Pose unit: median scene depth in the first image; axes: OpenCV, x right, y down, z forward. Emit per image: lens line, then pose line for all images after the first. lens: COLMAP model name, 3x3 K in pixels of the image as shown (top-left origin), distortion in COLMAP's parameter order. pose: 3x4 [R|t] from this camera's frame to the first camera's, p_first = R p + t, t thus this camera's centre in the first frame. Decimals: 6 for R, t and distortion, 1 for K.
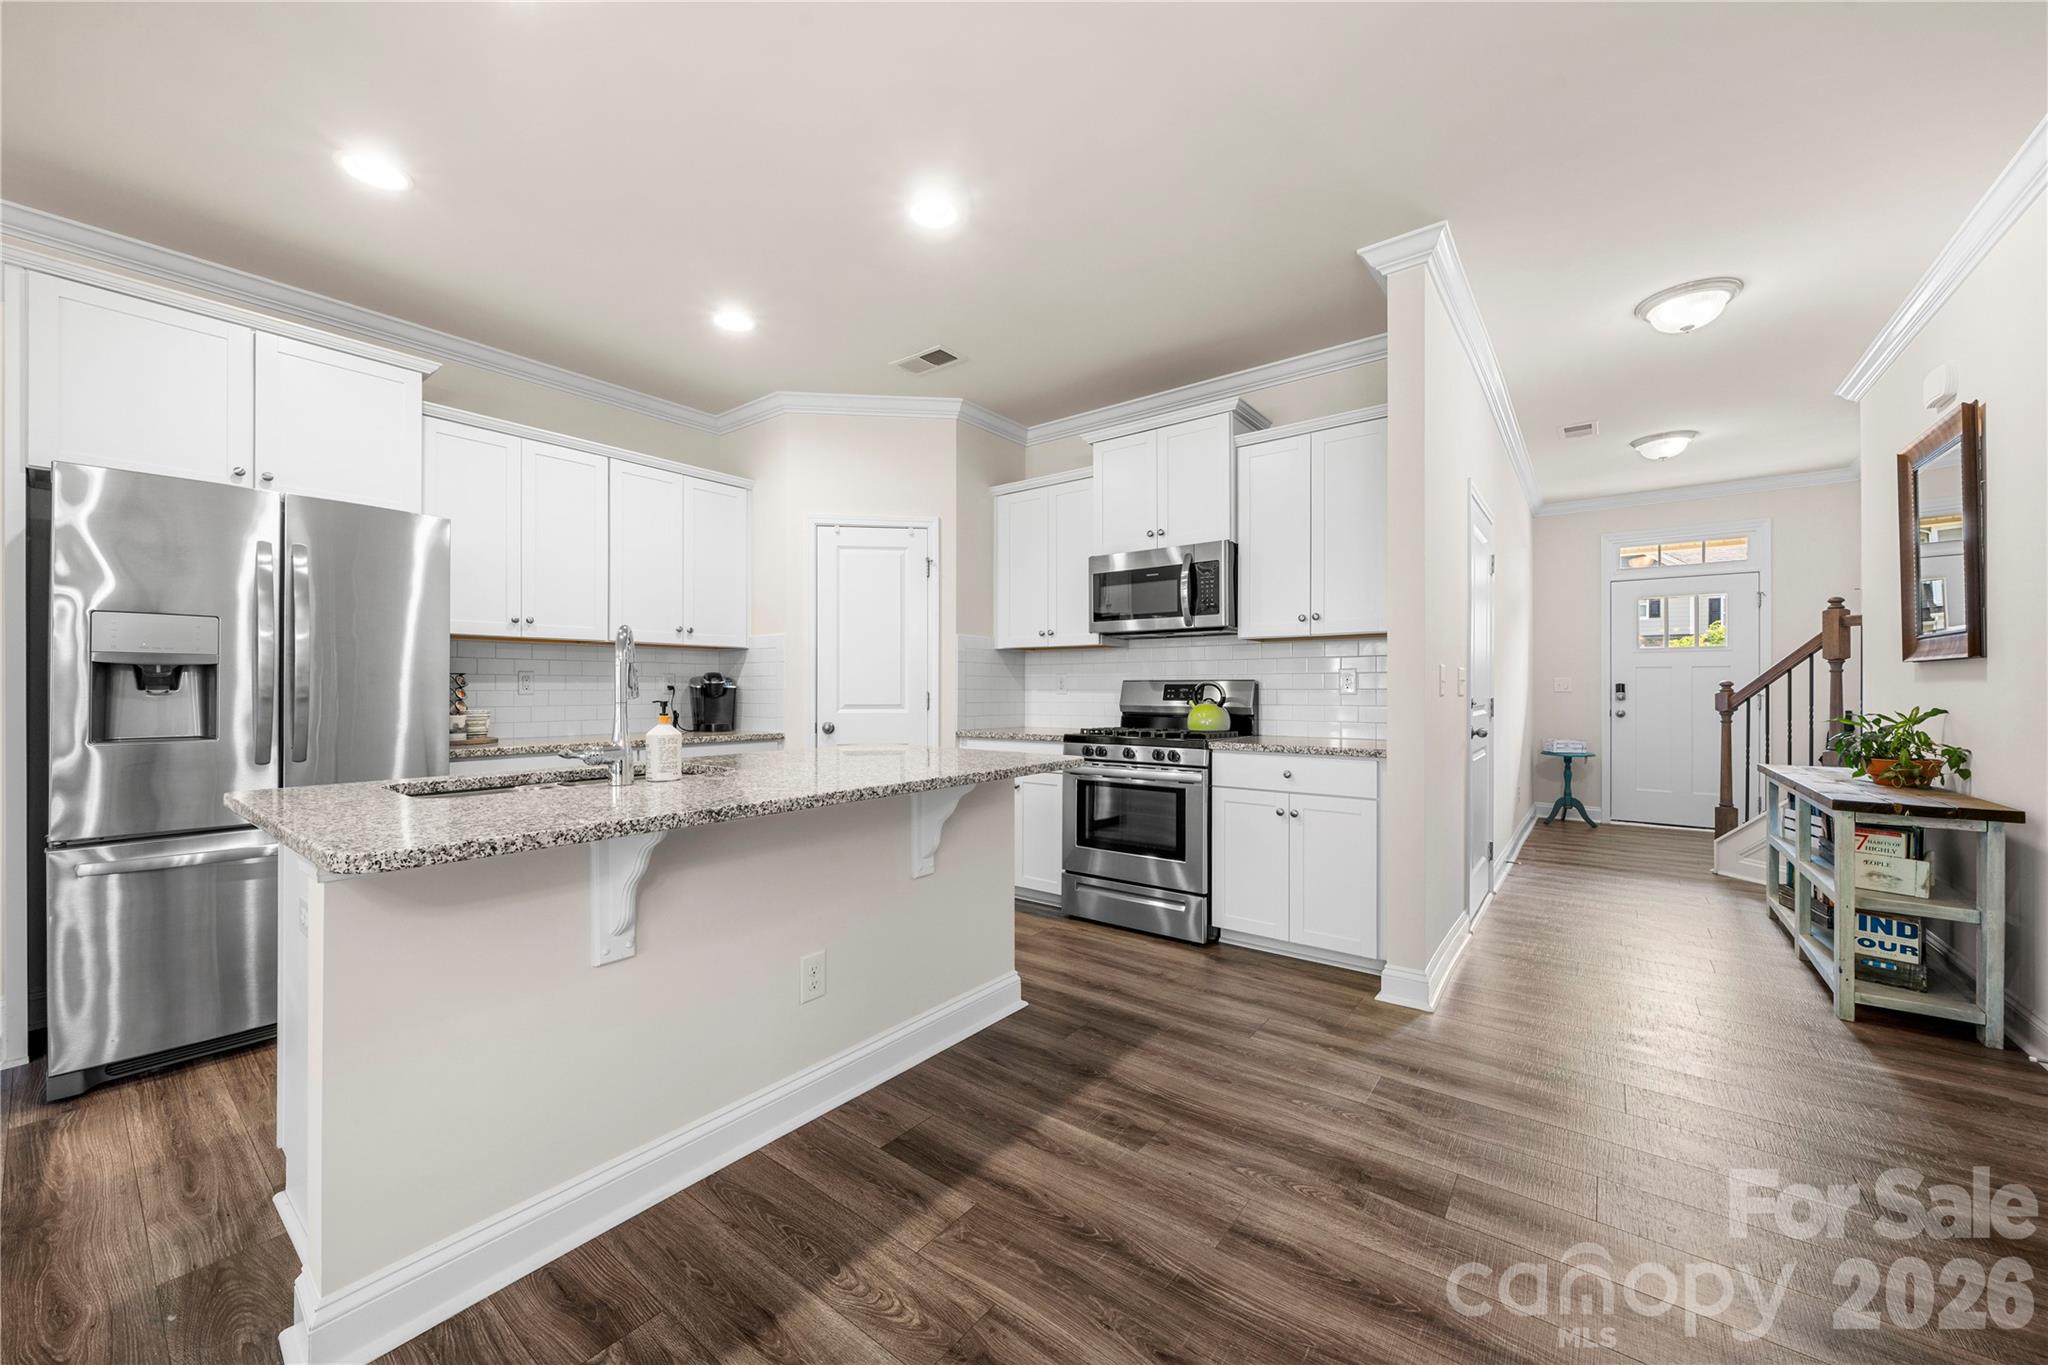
lens RADIAL K [[756.3, 0, 1018.7], [0, 756.3, 685.2], [0, 0, 1]] dist [-0.003011, 0.000032]
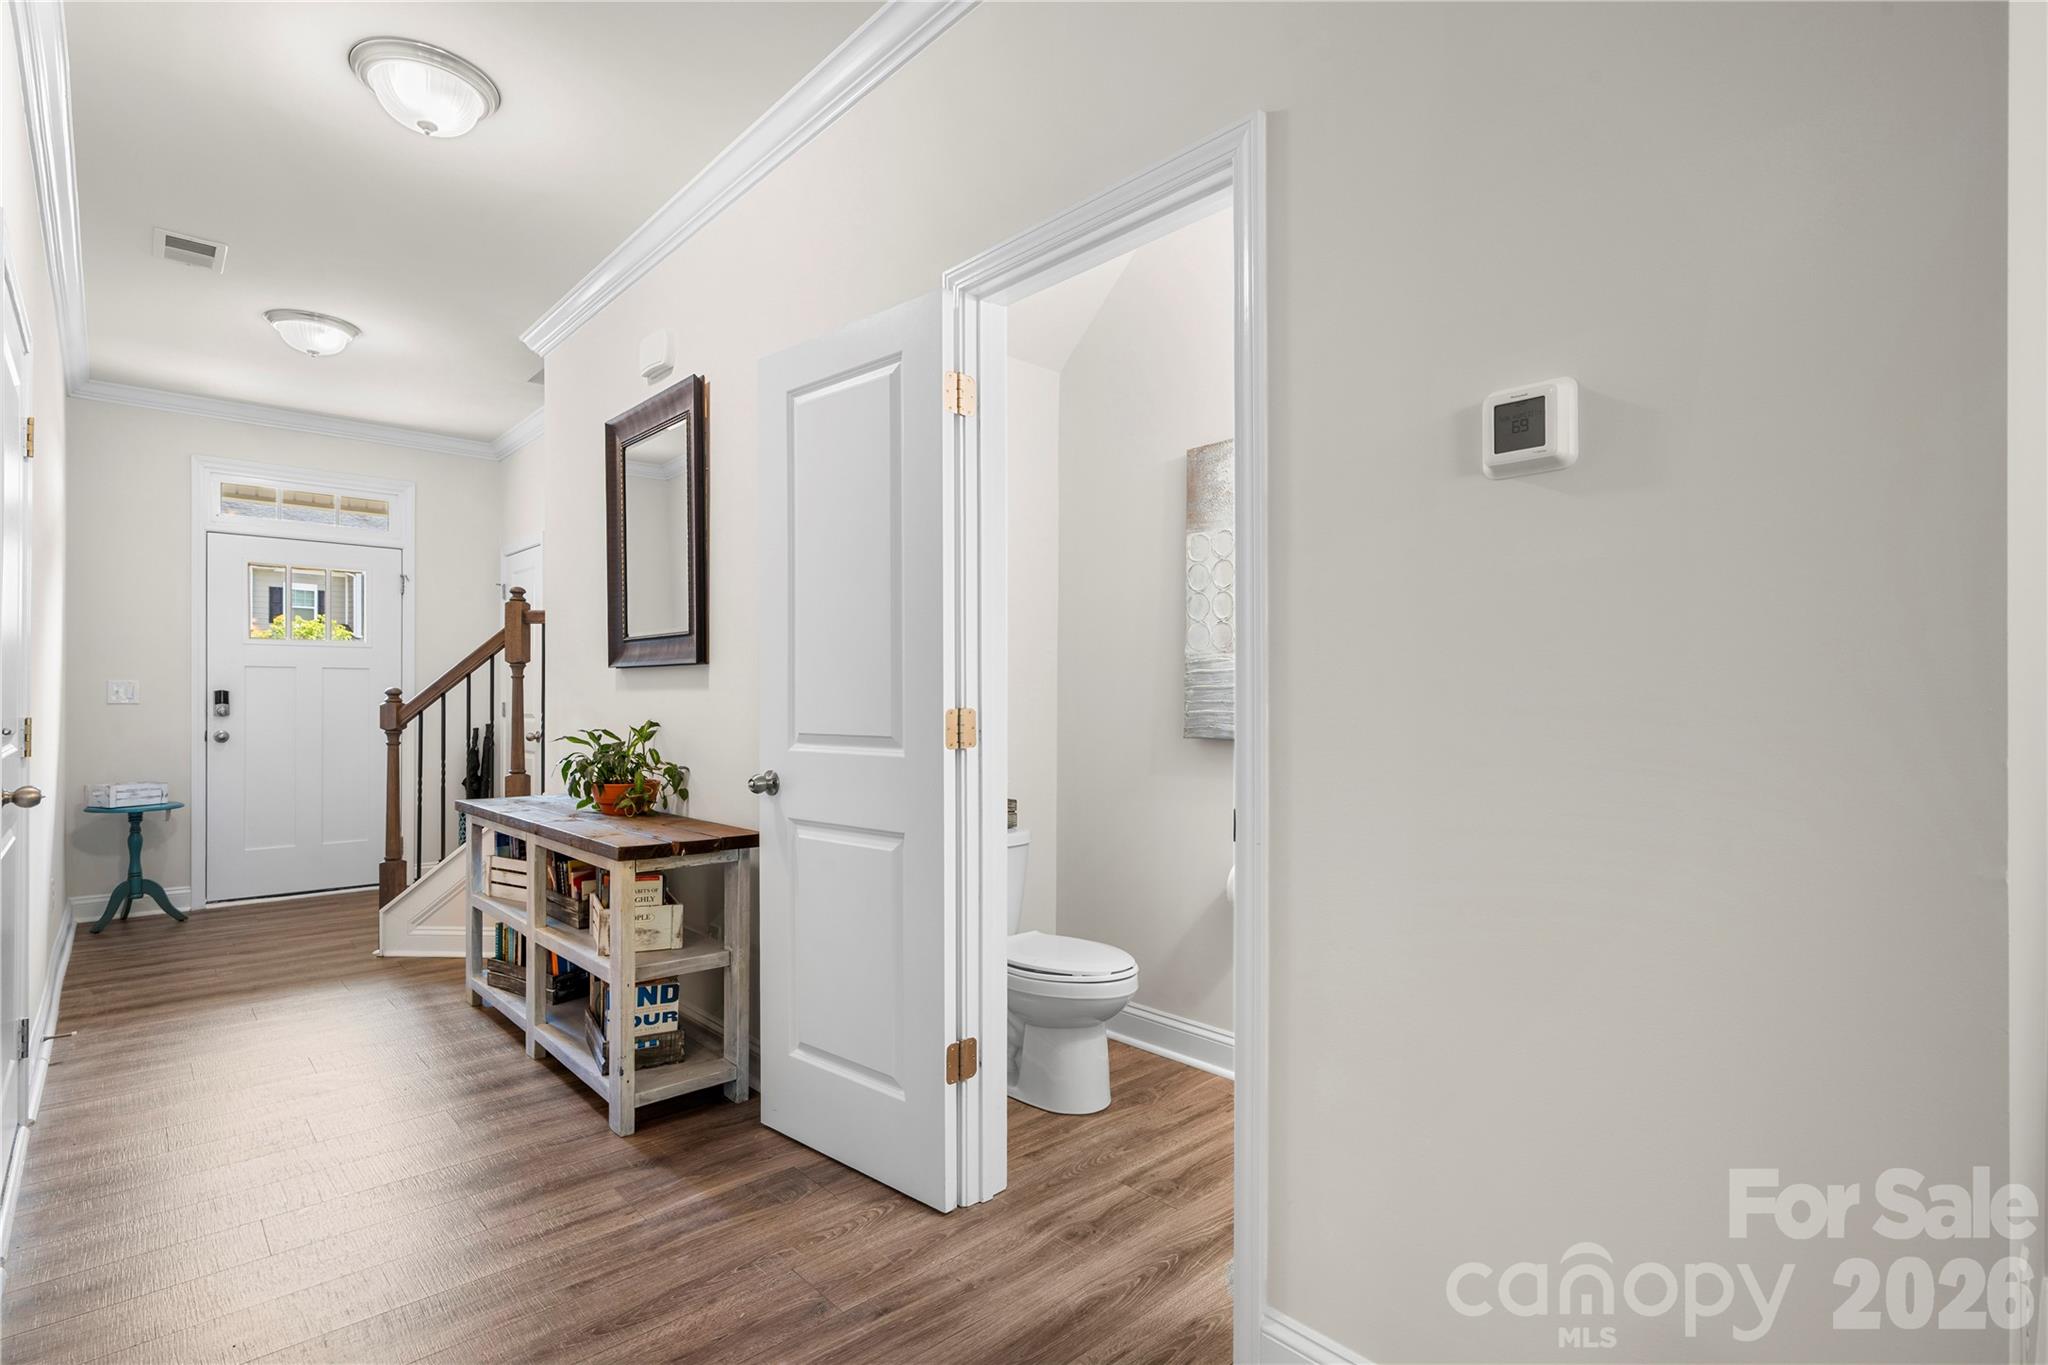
lens RADIAL K [[983.4, 0, 1023.9], [0, 983.4, 696.4], [0, 0, 1]] dist [0.000581, -0.000012]
pose [[0.164339, 0.001484, 0.986403, 0.136865], [-0.004023, 0.999992, -0.000834, 0.001597], [-0.986396, -0.003831, 0.164343, 0.323910]]
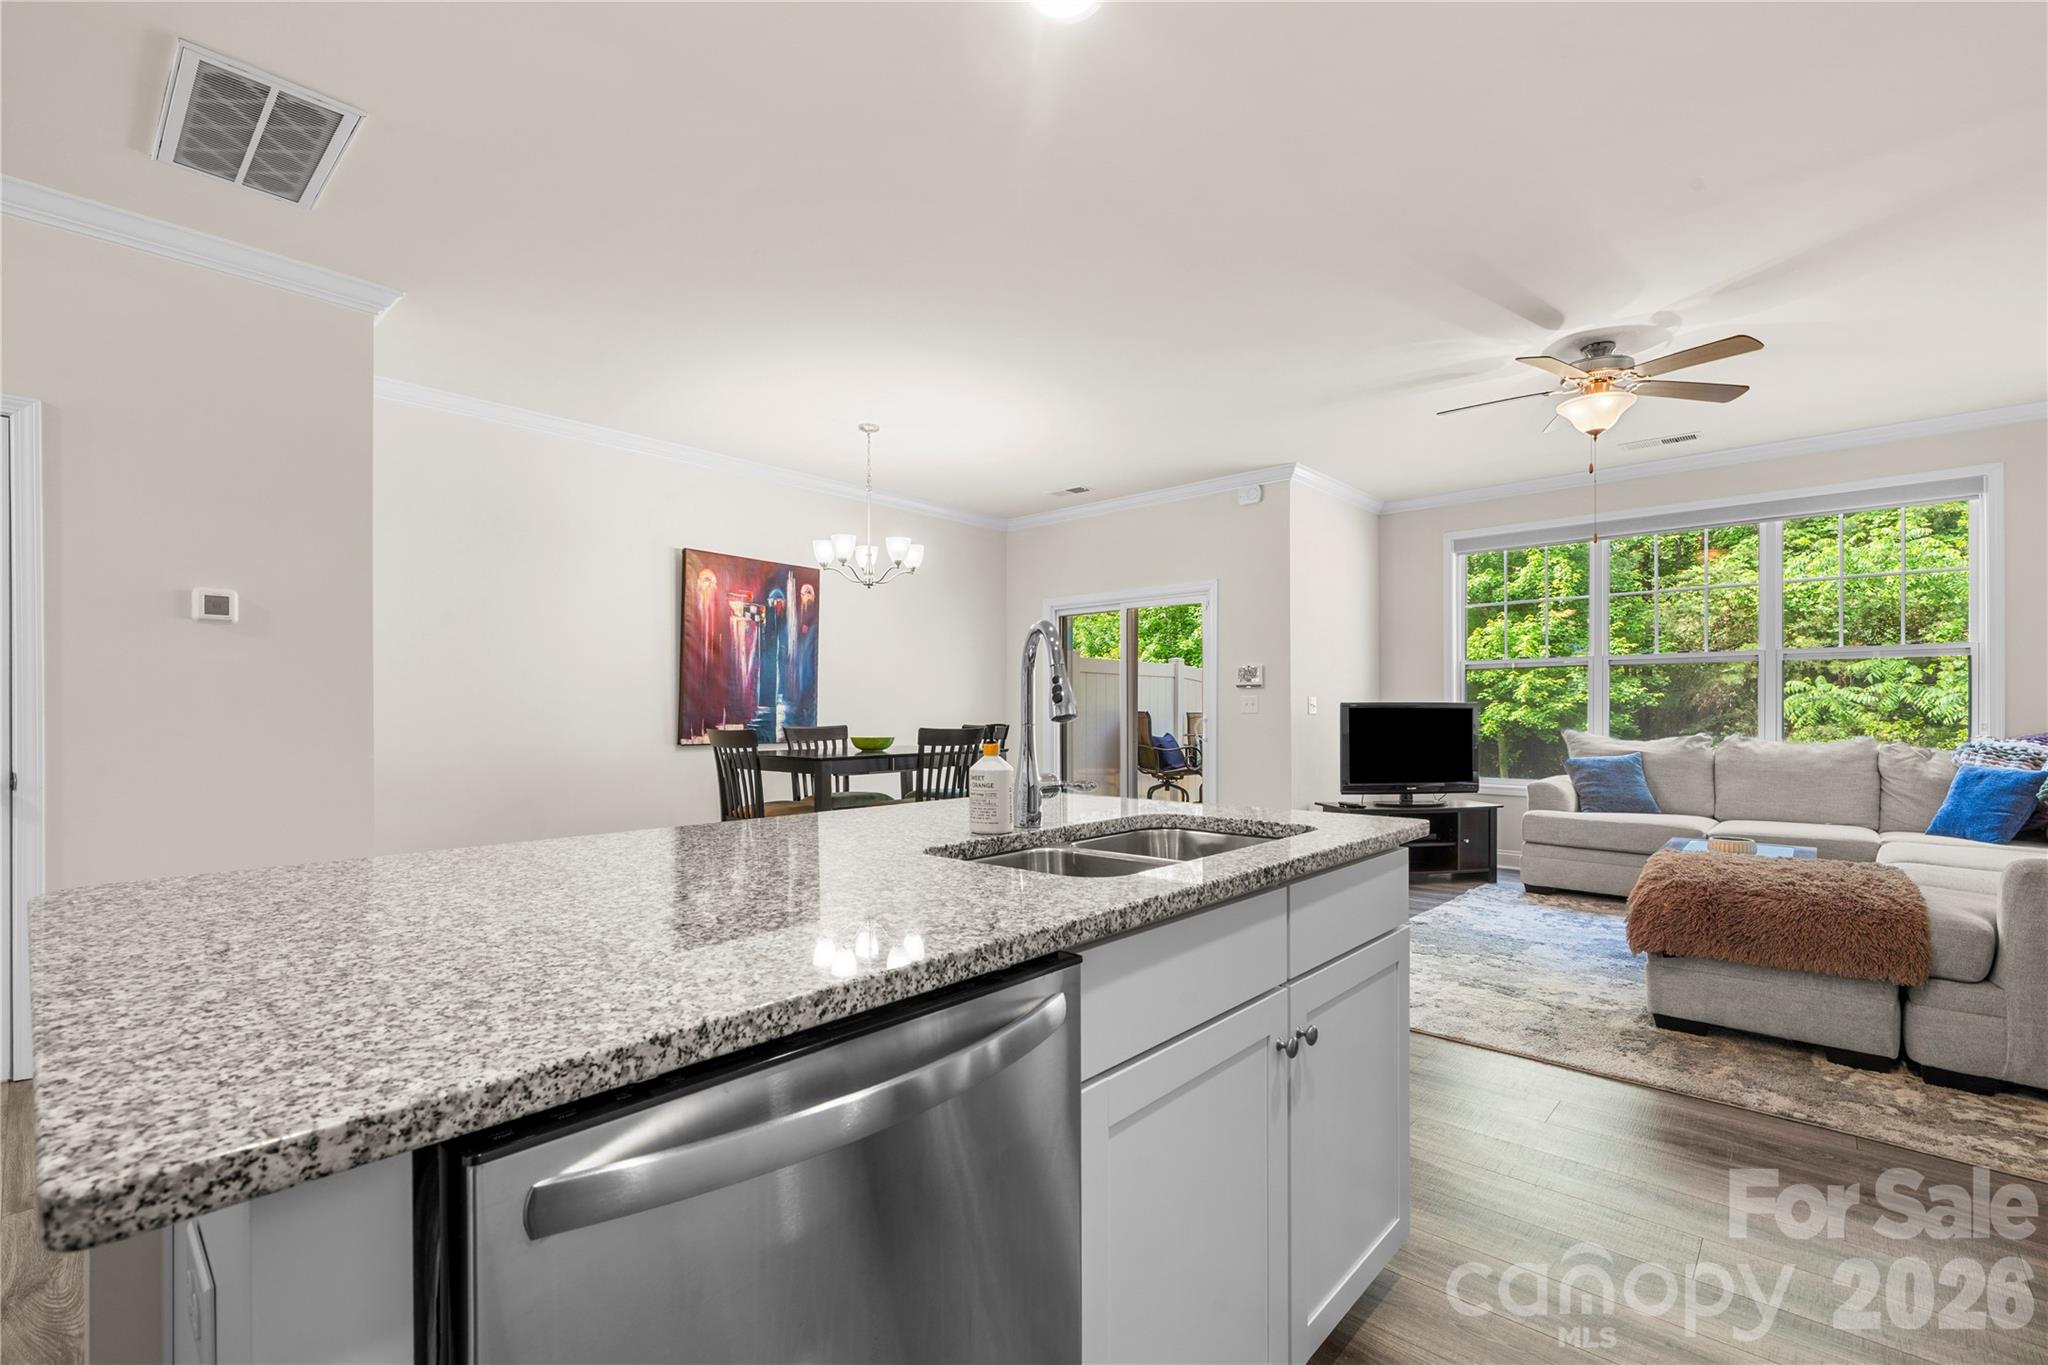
lens RADIAL K [[897.4, 0, 1009.8], [0, 897.4, 704.9], [0, 0, 1]] dist [0.000631, 0.000083]
pose [[-0.996770, 0.003118, 0.080247, -0.301177], [0.002246, 0.999937, -0.010954, 0.006475], [-0.080277, -0.010738, -0.996715, 1.000199]]
